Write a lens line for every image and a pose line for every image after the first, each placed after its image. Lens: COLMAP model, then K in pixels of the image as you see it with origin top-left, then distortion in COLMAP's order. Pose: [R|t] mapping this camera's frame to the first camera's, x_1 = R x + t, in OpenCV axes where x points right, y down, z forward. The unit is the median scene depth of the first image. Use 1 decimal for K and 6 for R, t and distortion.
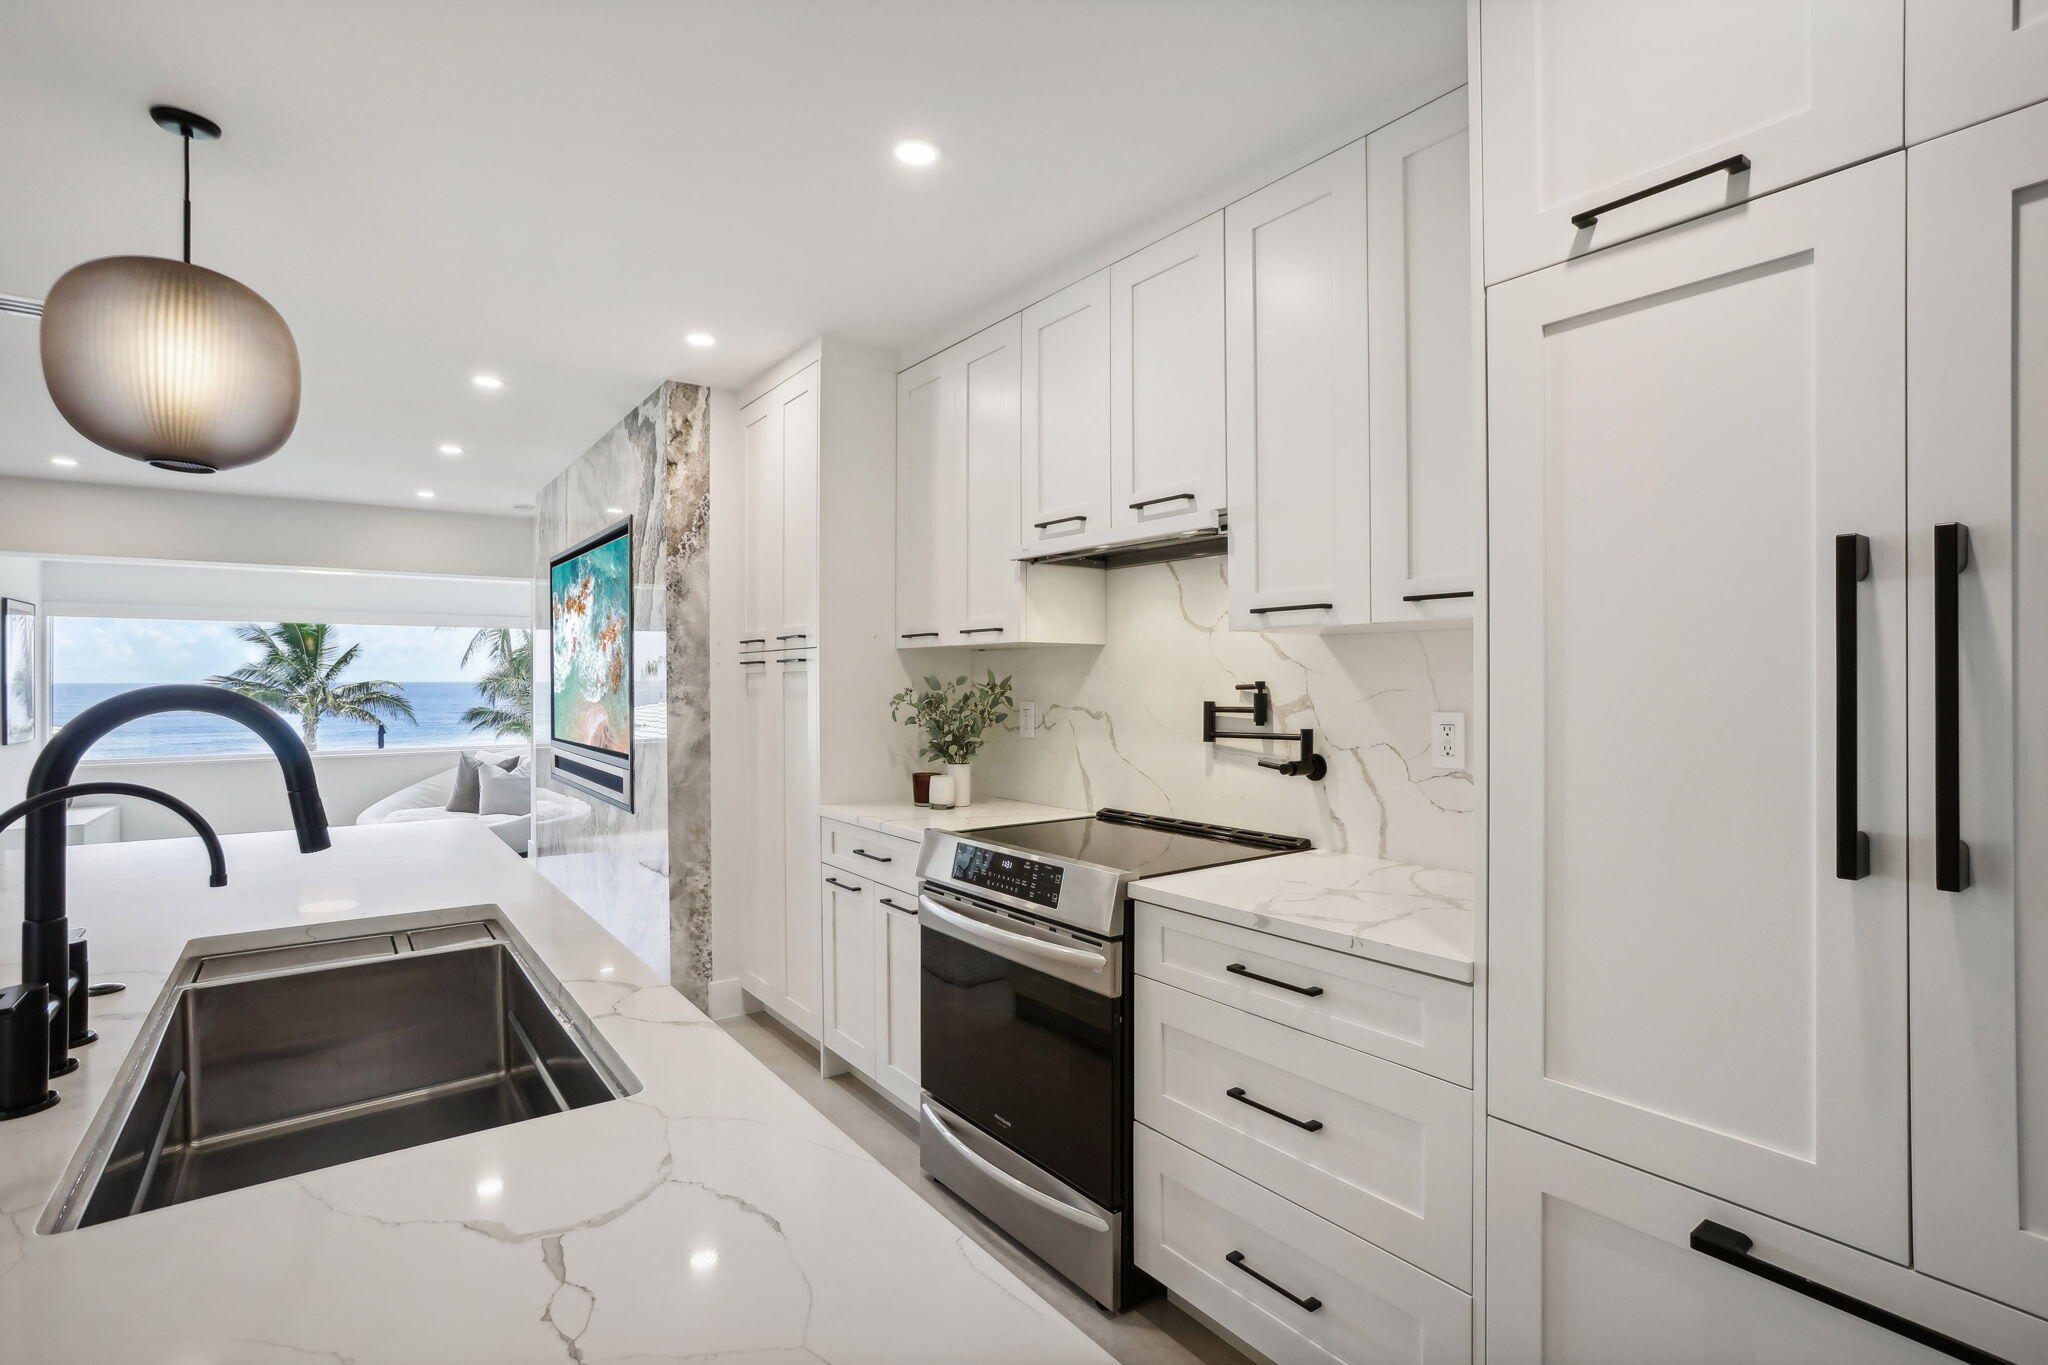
lens RADIAL K [[993.7, 0, 1024.0], [0, 993.7, 682.5], [0, 0, 1]] dist [-0.001840, 0.000583]
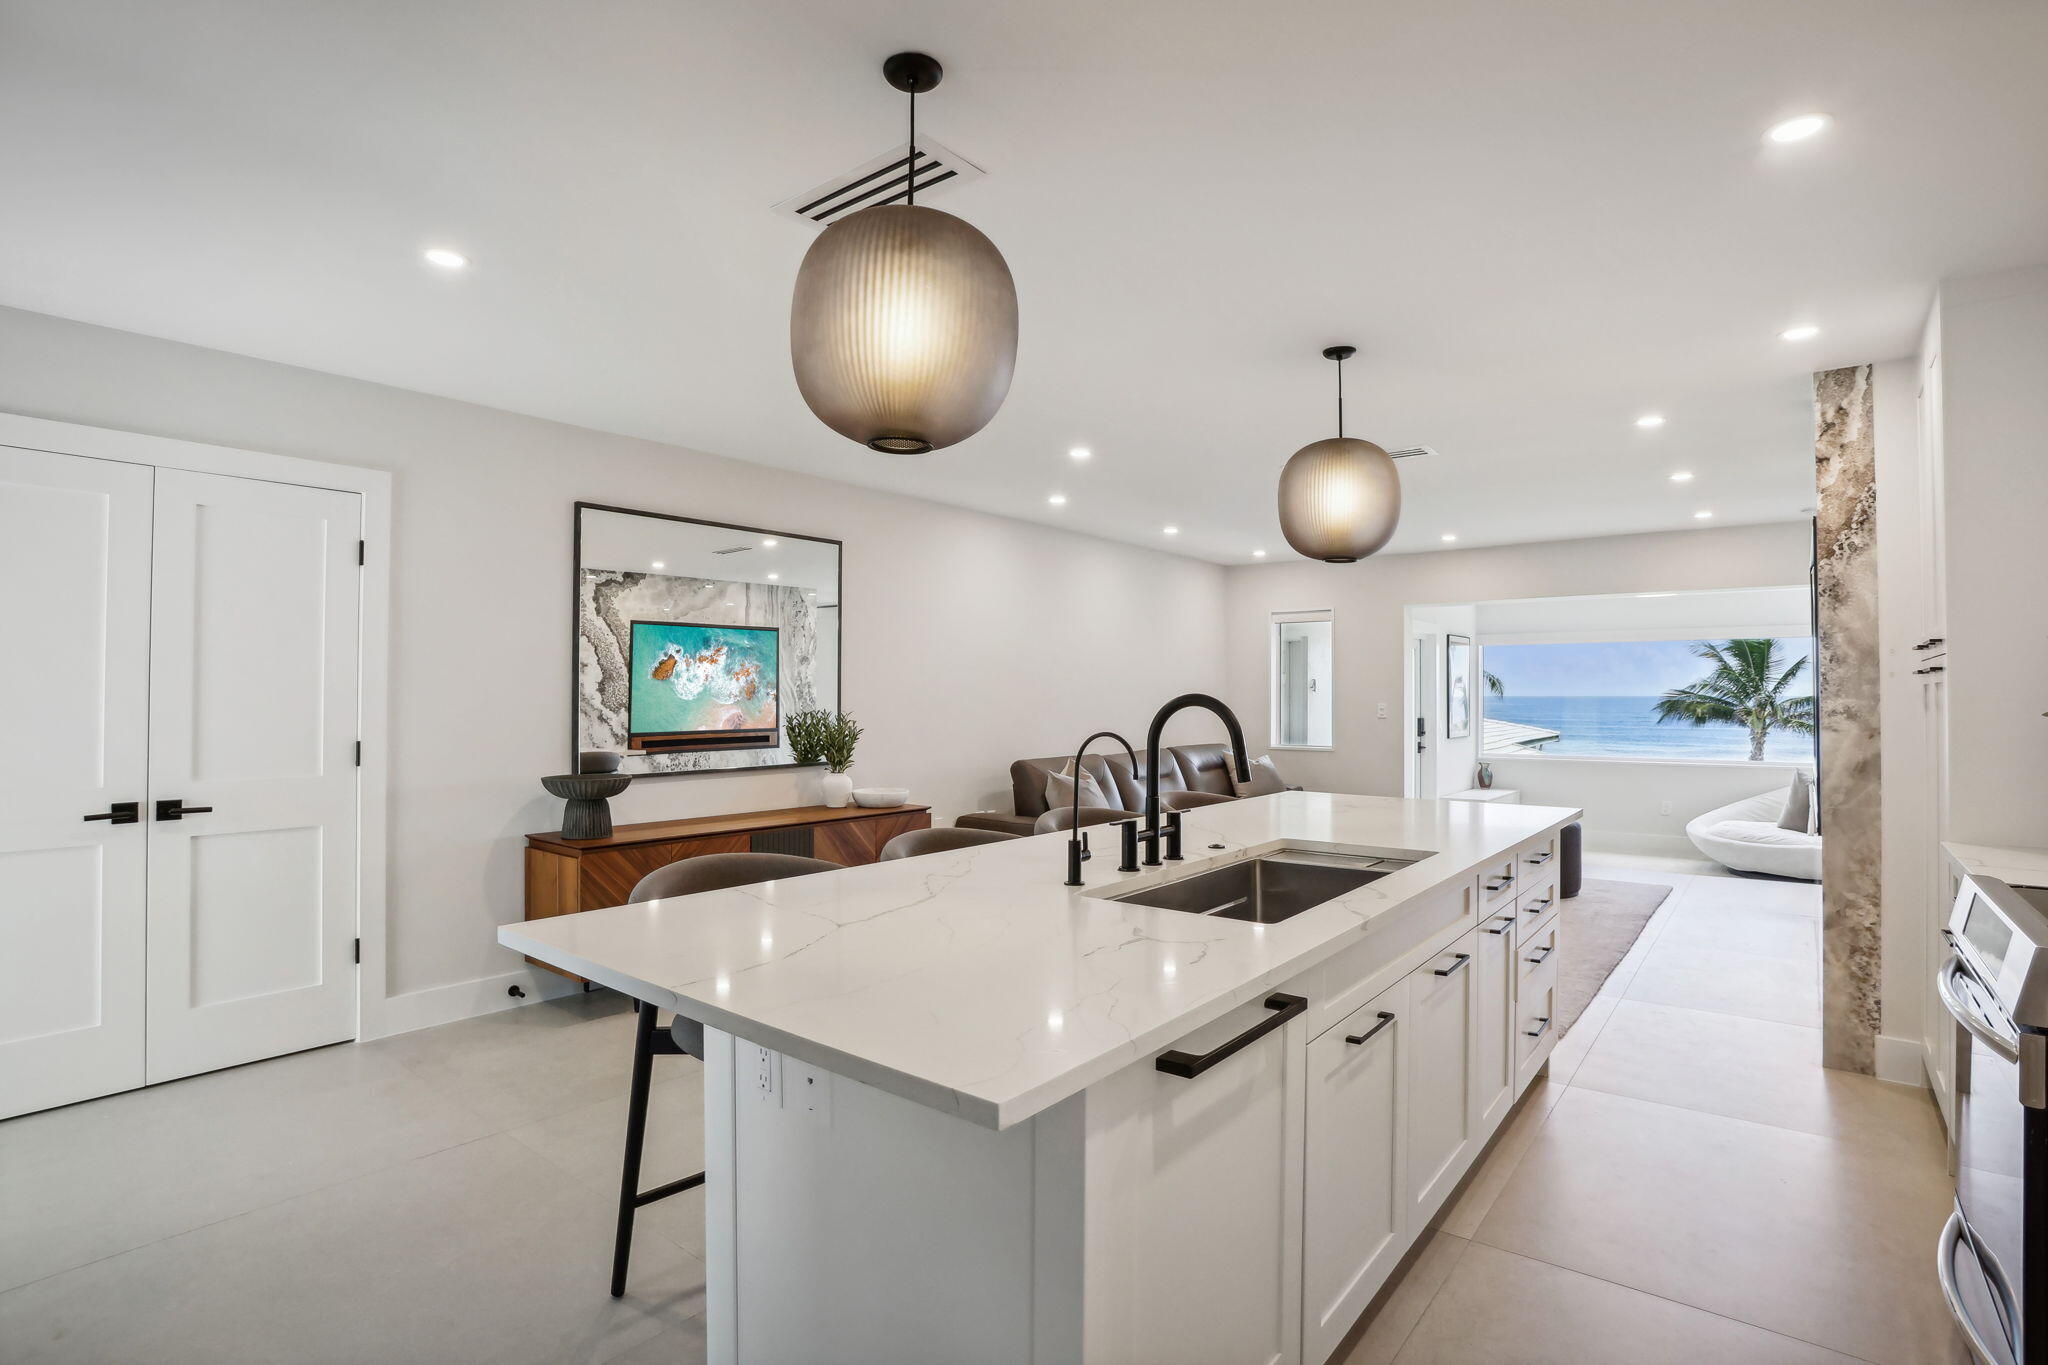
lens RADIAL K [[993.7, 0, 1024.0], [0, 993.7, 682.5], [0, 0, 1]] dist [-0.001840, 0.000583]
pose [[0.287018, -0.008337, -0.957889, 0.313774], [-0.004554, 0.999939, -0.010068, 0.000959], [0.957914, 0.007252, 0.286962, 0.016601]]
